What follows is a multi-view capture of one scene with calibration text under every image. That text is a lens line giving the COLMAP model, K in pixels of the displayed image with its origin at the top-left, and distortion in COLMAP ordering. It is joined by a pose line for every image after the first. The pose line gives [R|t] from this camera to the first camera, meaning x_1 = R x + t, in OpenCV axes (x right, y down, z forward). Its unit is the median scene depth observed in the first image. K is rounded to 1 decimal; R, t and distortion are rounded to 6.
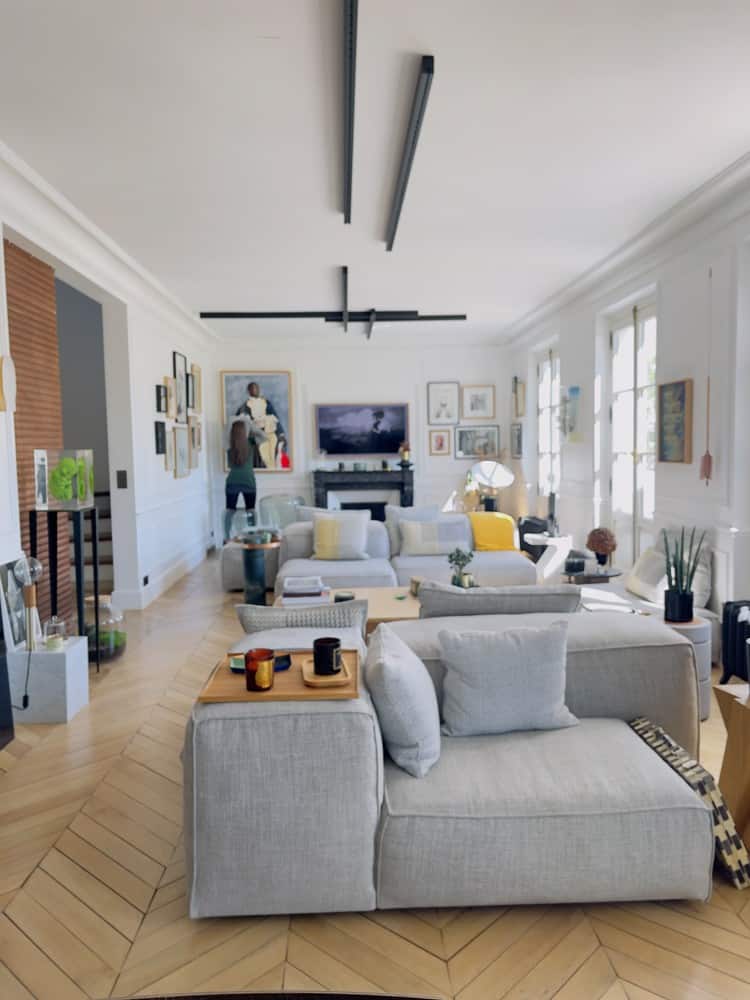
lens RADIAL K [[763.0, 0, 375.6], [0, 763.0, 499.1], [0, 0, 1]] dist [0.031313, -0.007678]
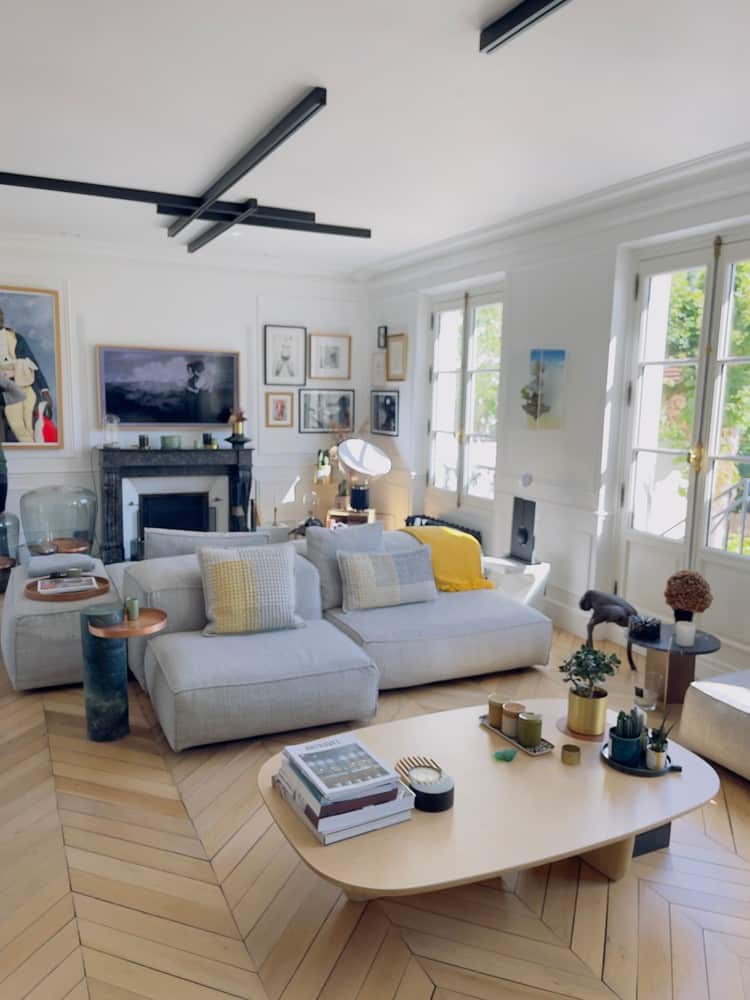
lens RADIAL K [[763.0, 0, 373.6], [0, 763.0, 500.4], [0, 0, 1]] dist [0.031313, -0.007678]
pose [[0.916232, -0.018074, 0.400241, -0.129701], [-0.010270, 0.997594, 0.068559, -0.039212], [-0.400517, -0.066927, 0.913842, 0.295646]]
